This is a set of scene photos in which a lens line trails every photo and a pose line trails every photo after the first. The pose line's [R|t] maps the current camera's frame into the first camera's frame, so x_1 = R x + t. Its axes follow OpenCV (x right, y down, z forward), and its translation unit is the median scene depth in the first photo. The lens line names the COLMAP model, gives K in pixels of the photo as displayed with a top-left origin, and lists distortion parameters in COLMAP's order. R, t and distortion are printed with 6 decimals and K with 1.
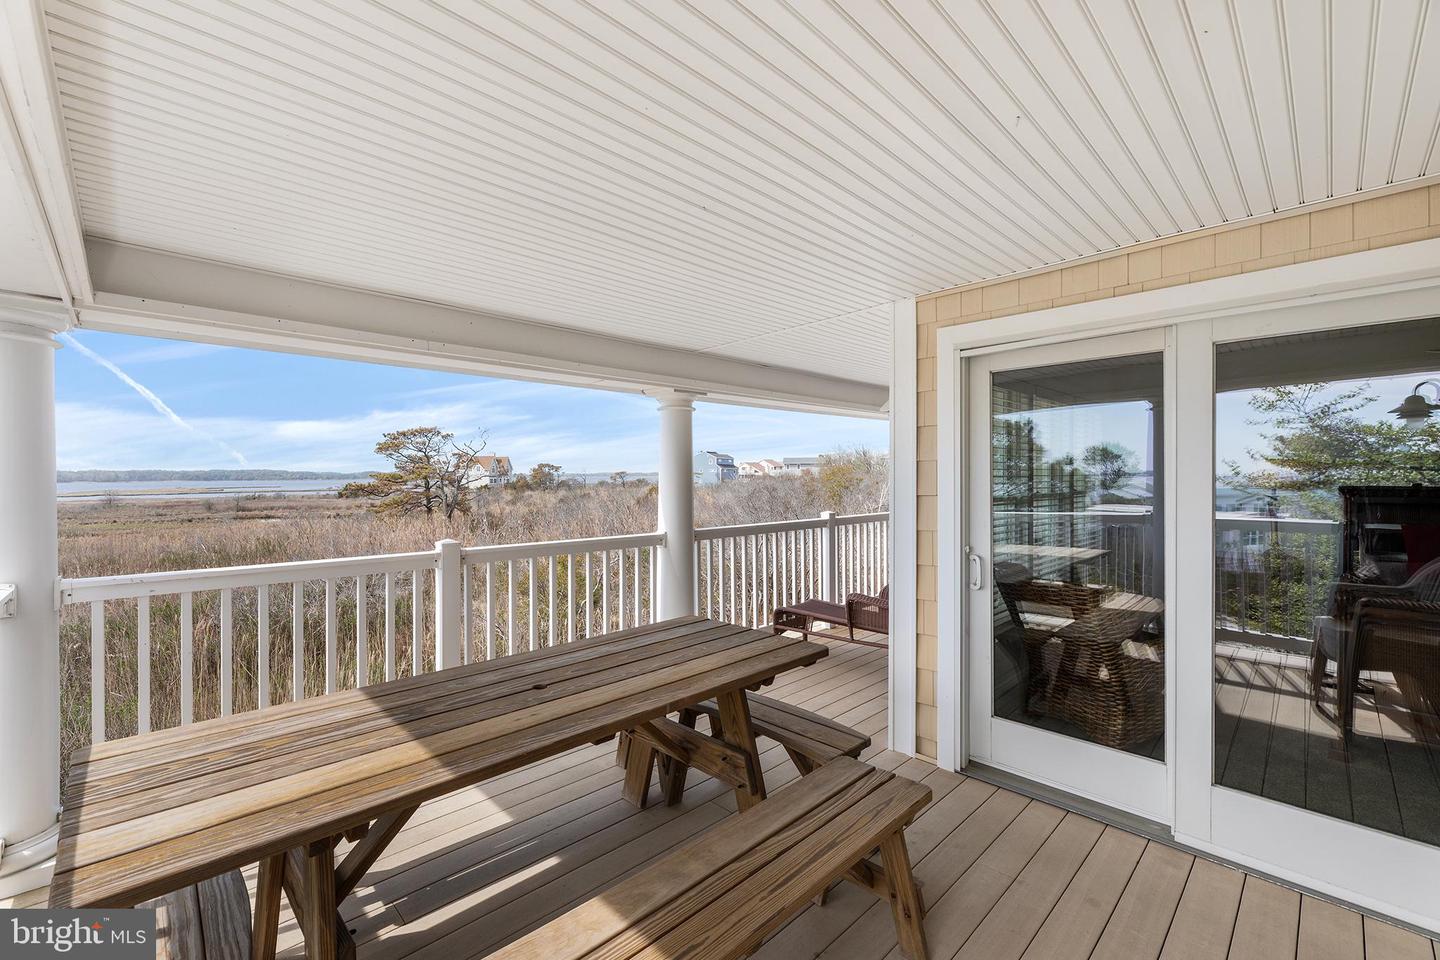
lens RADIAL K [[595.8, 0, 716.8], [0, 595.8, 478.7], [0, 0, 1]] dist [0.003608, 0.000238]
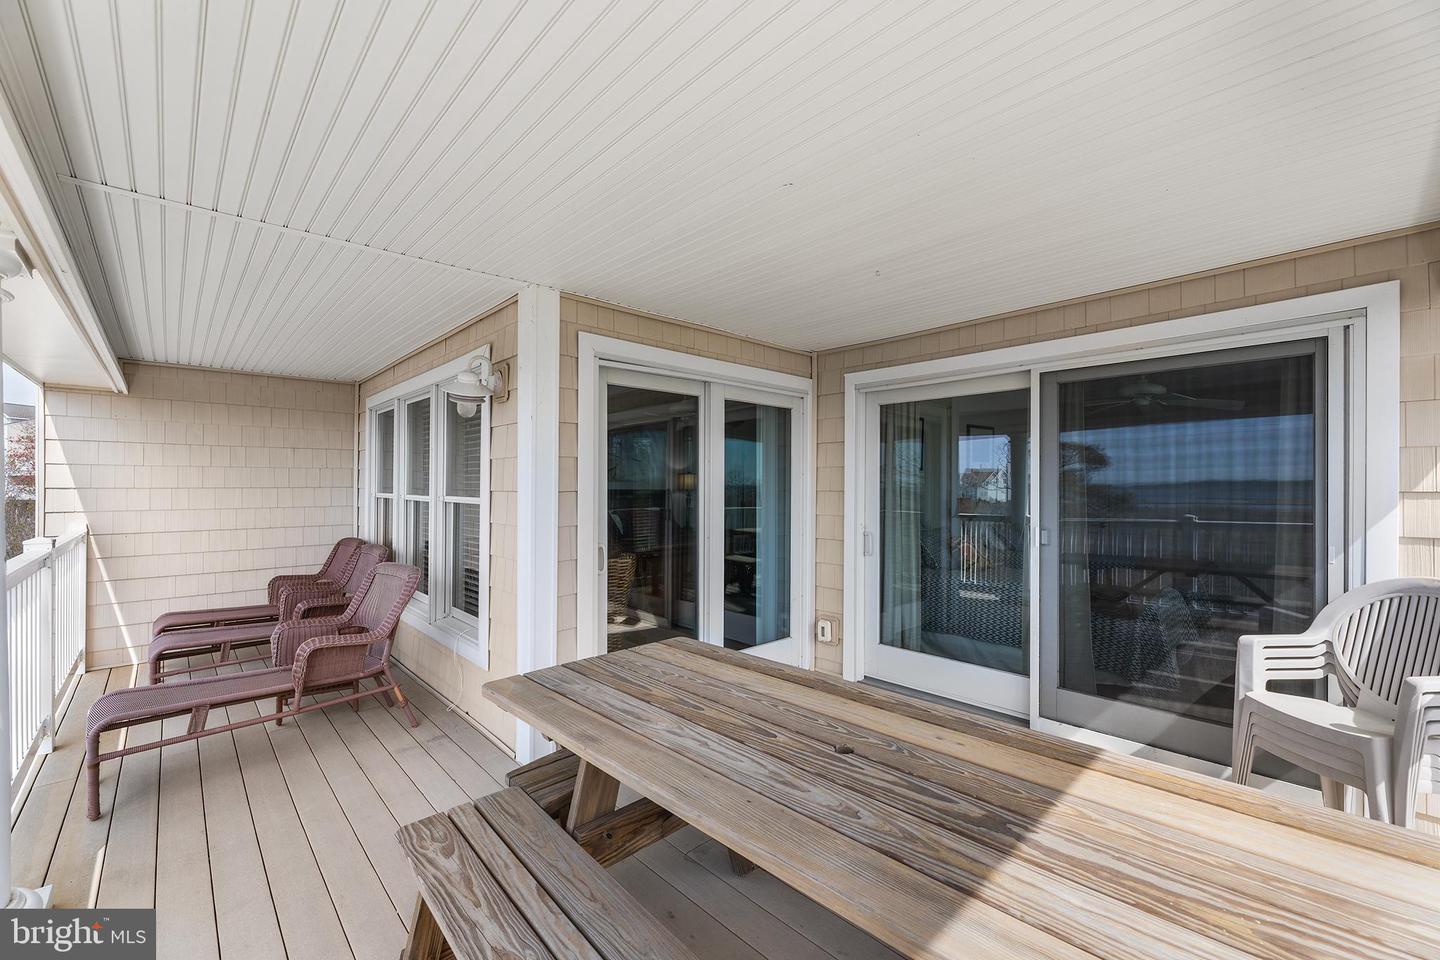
lens RADIAL K [[595.8, 0, 716.3], [0, 595.8, 488.8], [0, 0, 1]] dist [0.003608, 0.000238]
pose [[0.023530, 0.006864, 0.999700, -0.441783], [0.000918, 0.999976, -0.006888, 0.019017], [-0.999723, 0.001080, 0.023523, 0.495047]]
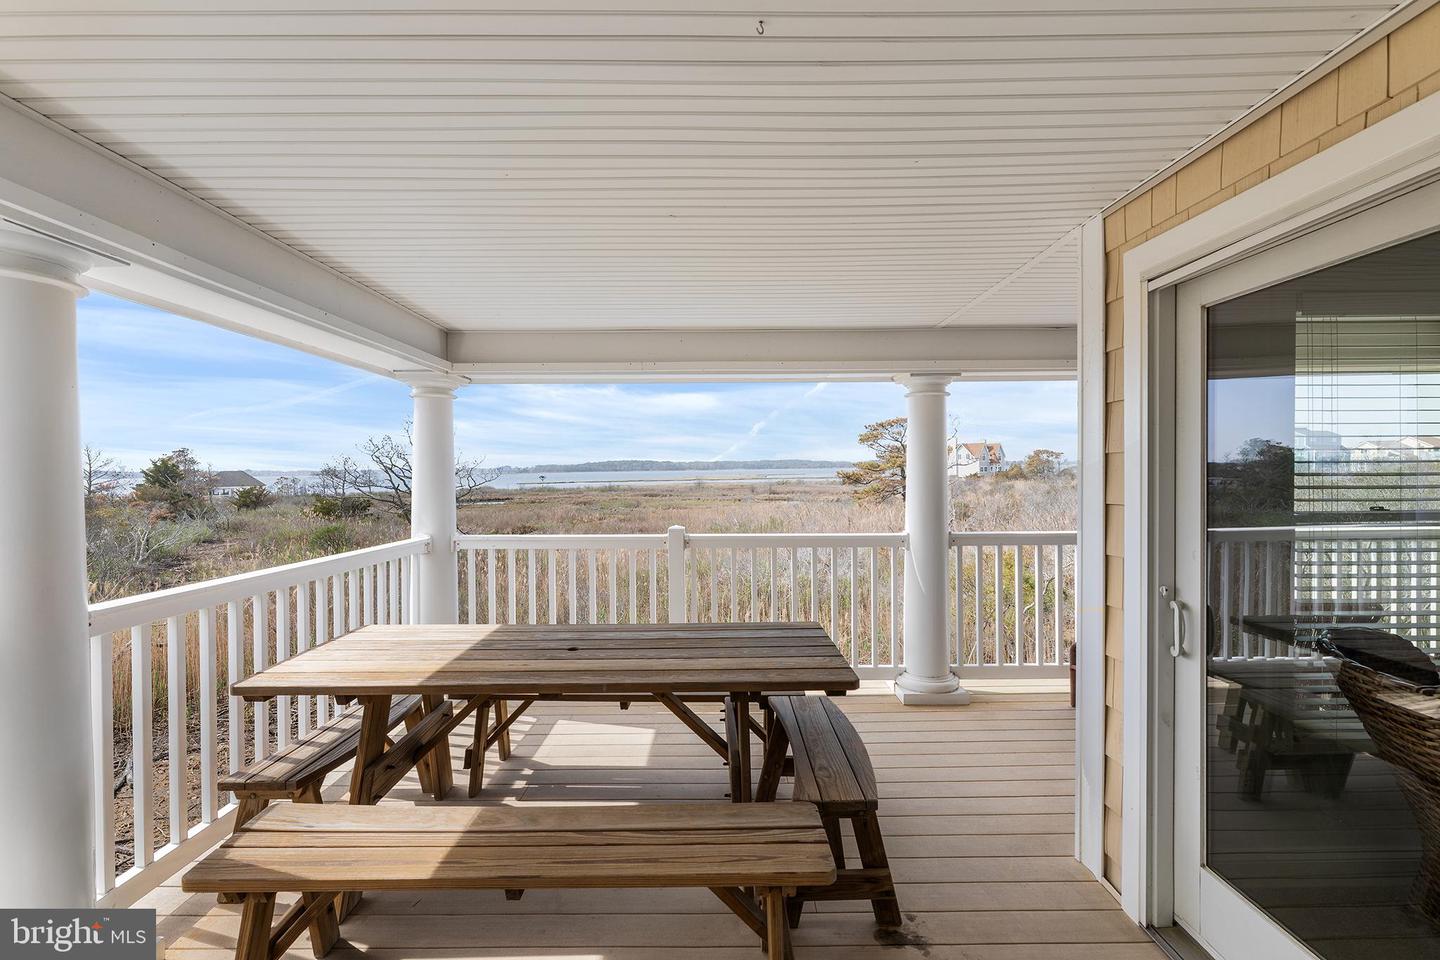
lens RADIAL K [[625.3, 0, 728.1], [0, 625.3, 475.7], [0, 0, 1]] dist [0.000161, -0.000263]
pose [[0.722080, 0.006482, -0.691779, 0.356905], [0.003626, 0.999907, 0.013154, -0.010136], [0.691800, -0.012006, 0.721990, 0.129023]]
